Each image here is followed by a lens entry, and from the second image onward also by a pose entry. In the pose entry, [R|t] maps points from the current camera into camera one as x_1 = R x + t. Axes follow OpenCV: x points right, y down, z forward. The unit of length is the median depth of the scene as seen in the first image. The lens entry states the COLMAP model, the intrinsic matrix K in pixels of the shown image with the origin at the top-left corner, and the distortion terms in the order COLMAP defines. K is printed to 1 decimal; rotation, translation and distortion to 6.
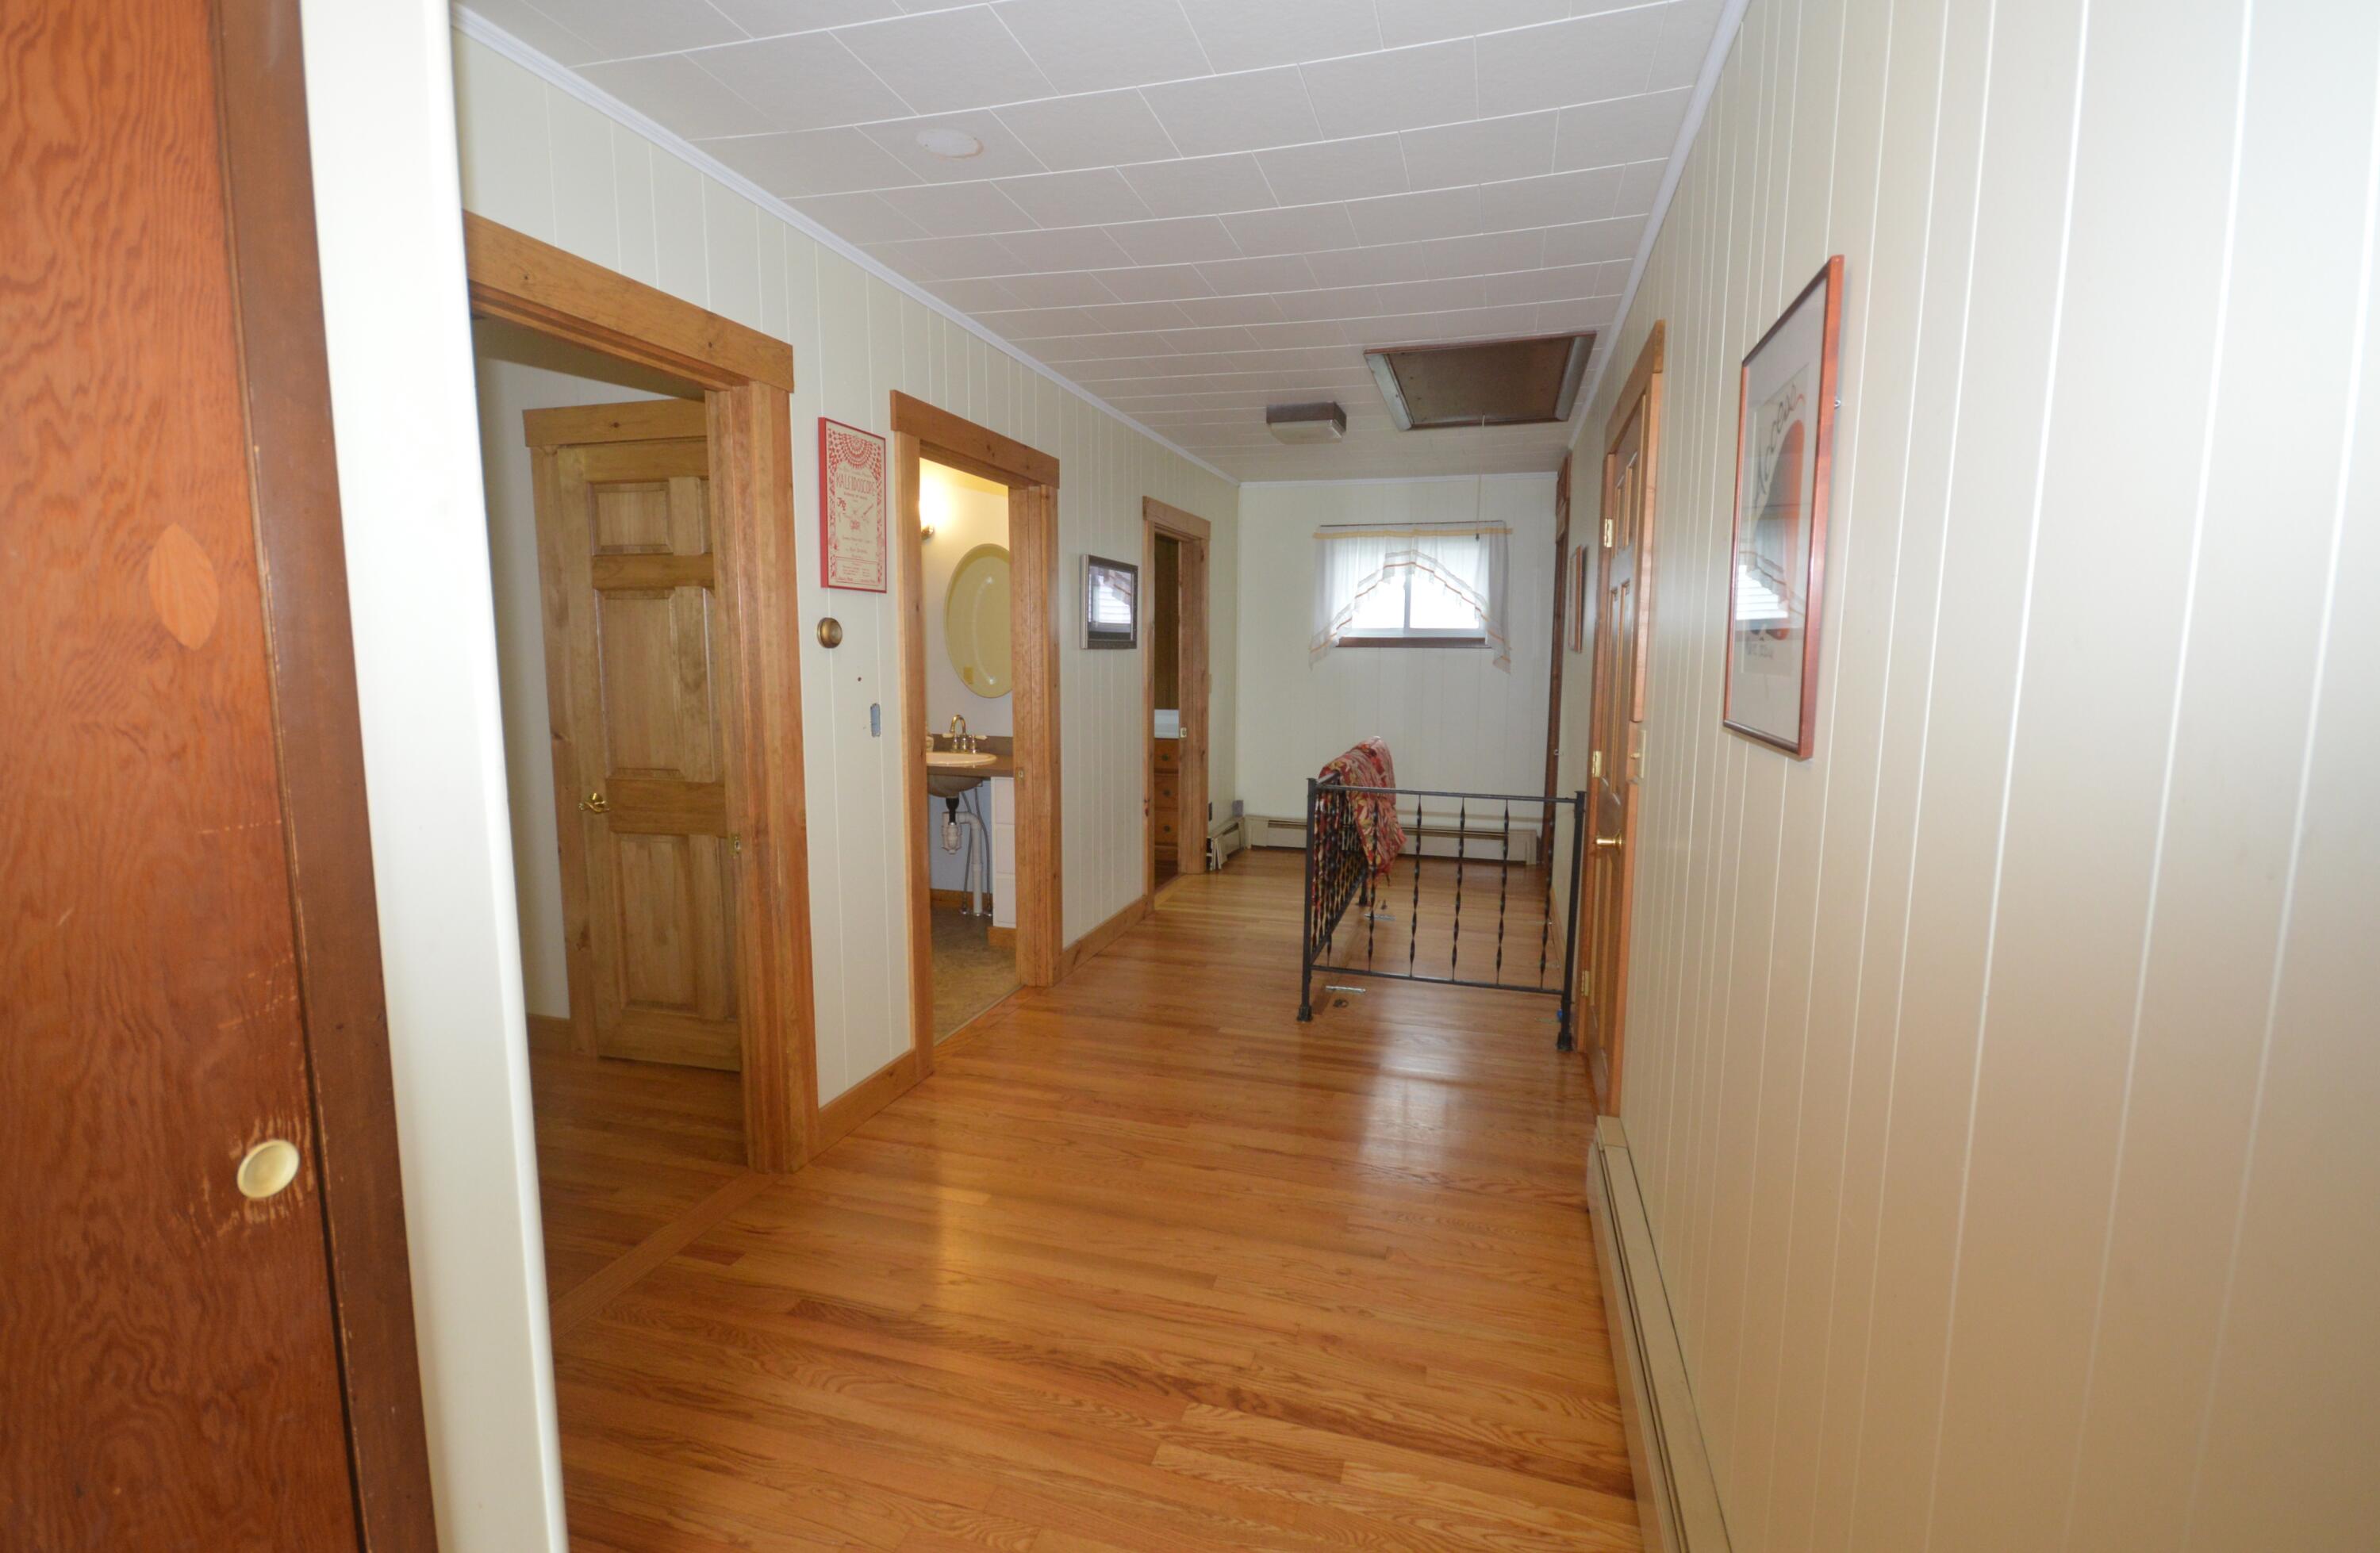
lens RADIAL K [[1055.8, 0, 1193.8], [0, 1055.8, 768.4], [0, 0, 1]] dist [0.000029, -0.001011]
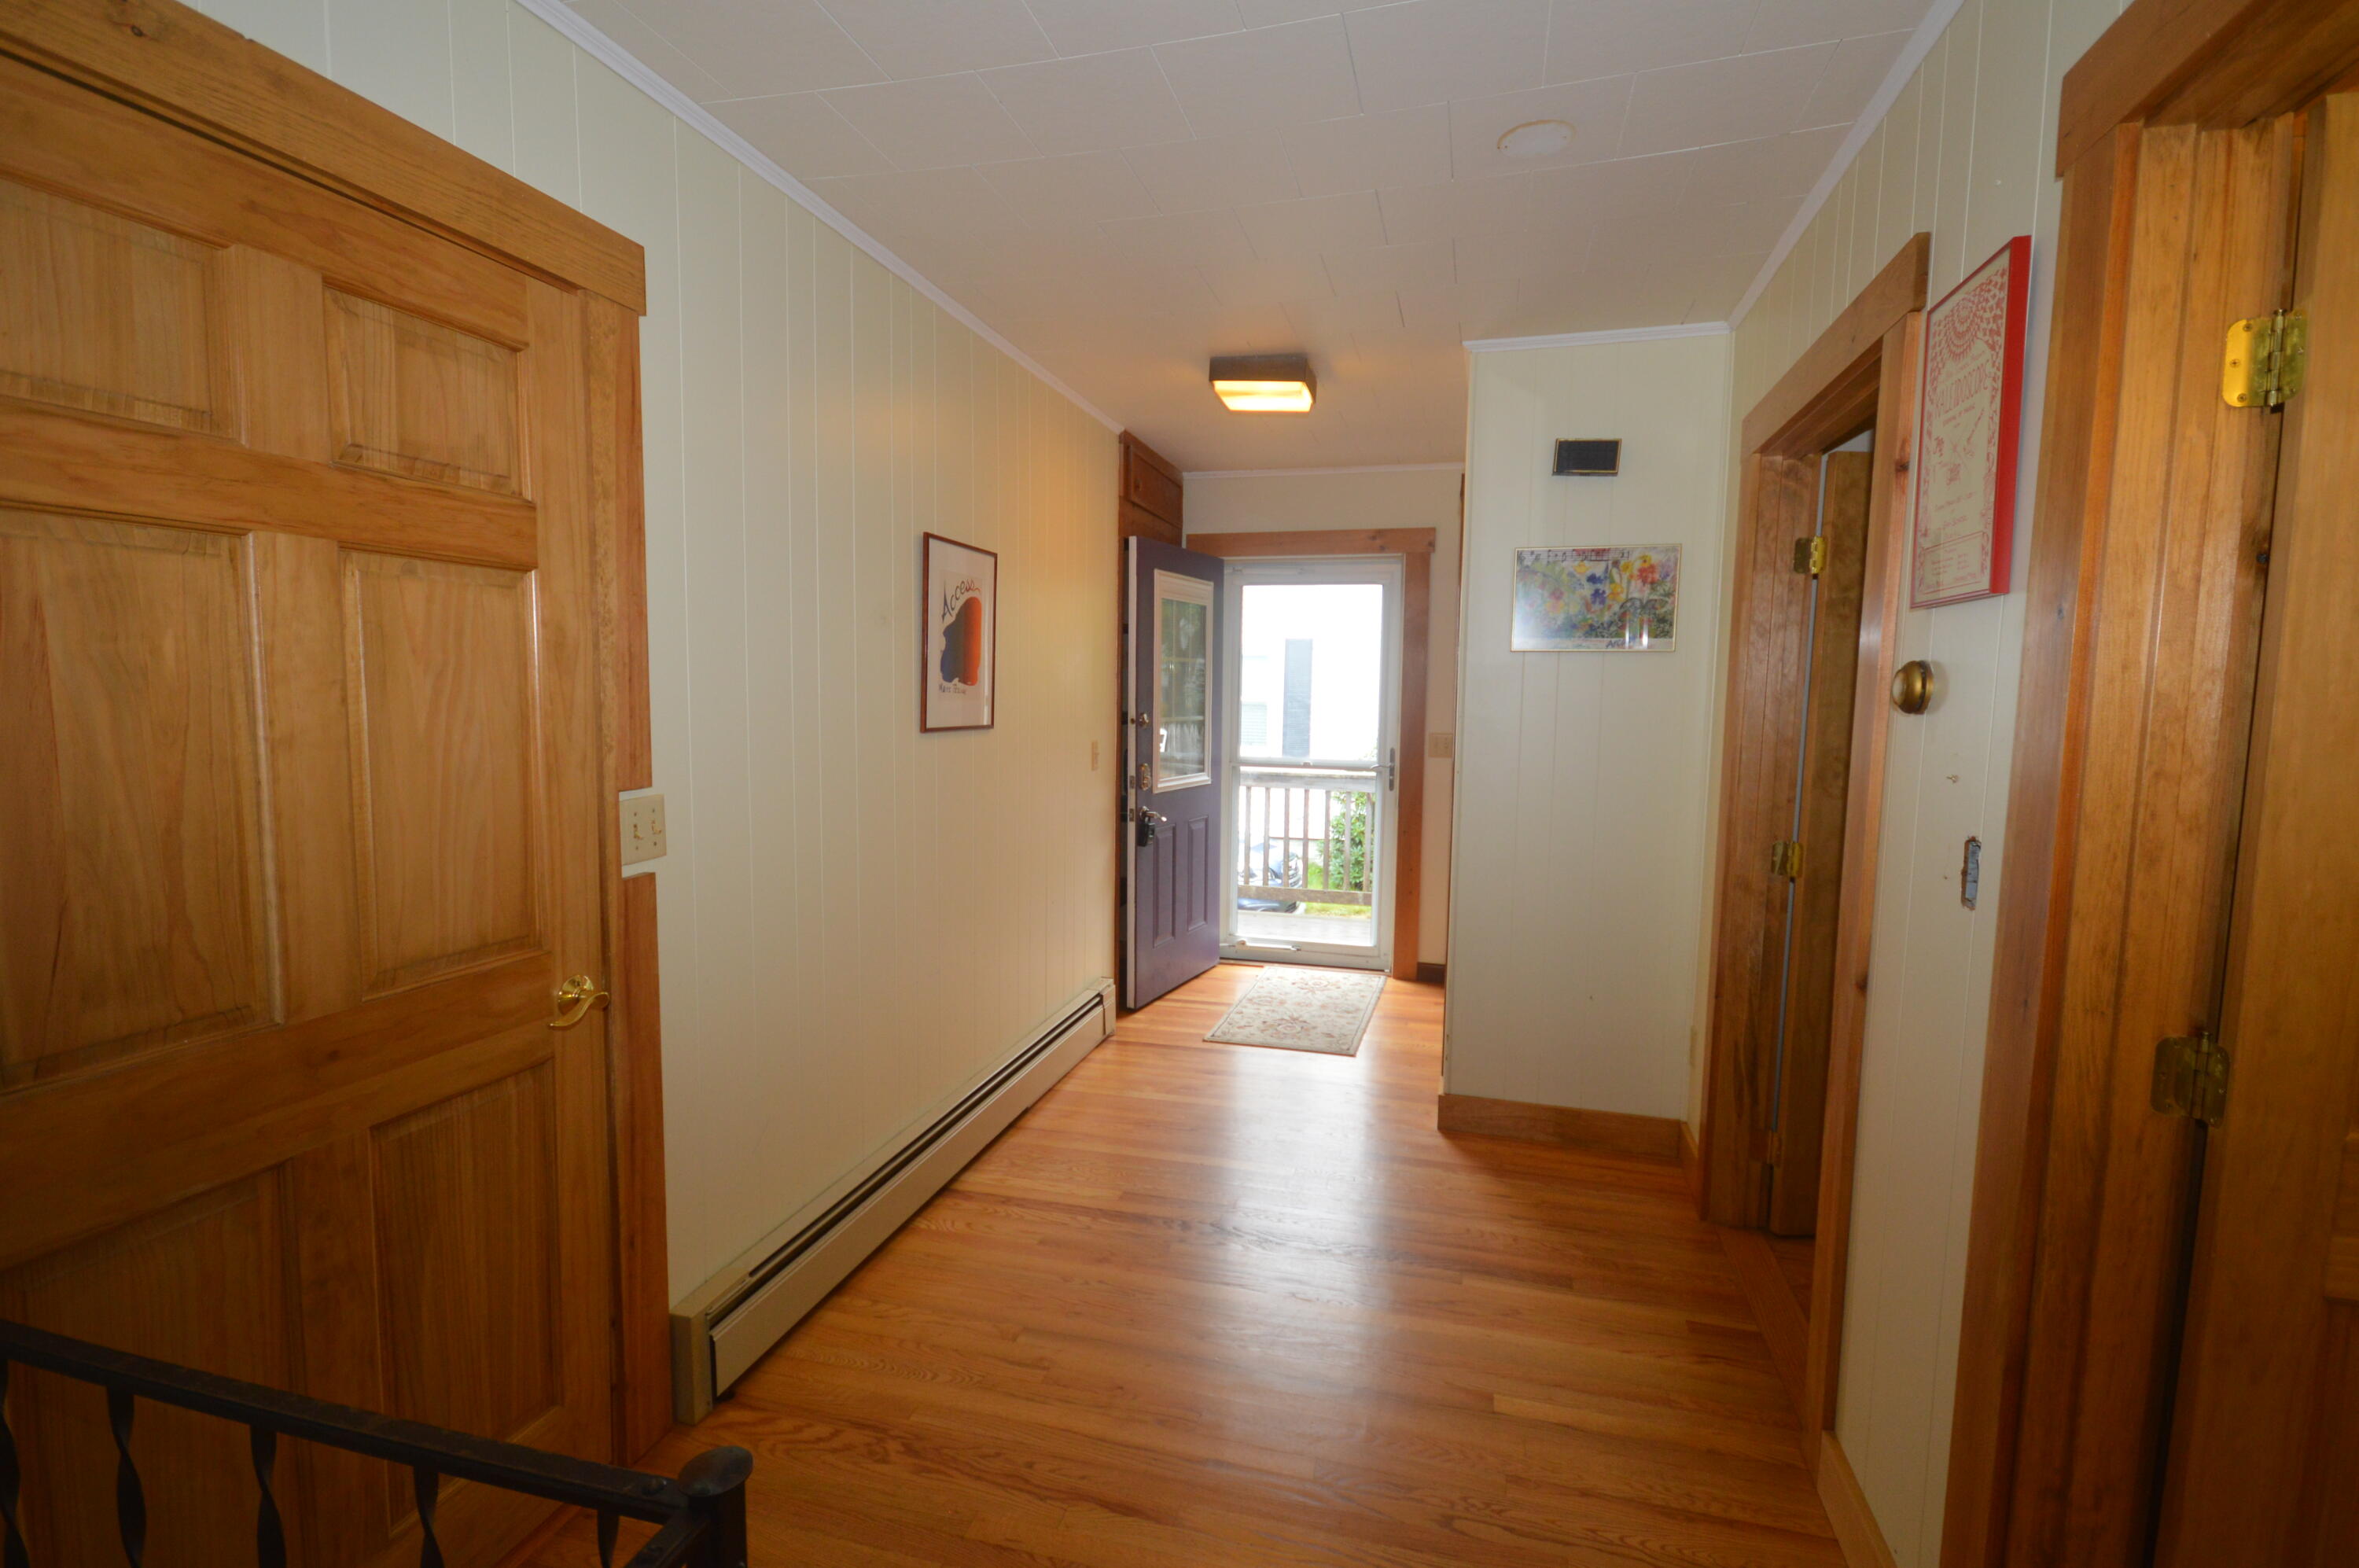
lens RADIAL K [[1015.3, 0, 1188.7], [0, 1015.3, 781.5], [0, 0, 1]] dist [0.031600, 0.000338]
pose [[-0.999634, -0.016908, -0.021103, 0.053970], [-0.021021, 0.976802, 0.213111, -0.195116], [0.017010, 0.213476, -0.976800, 1.601865]]
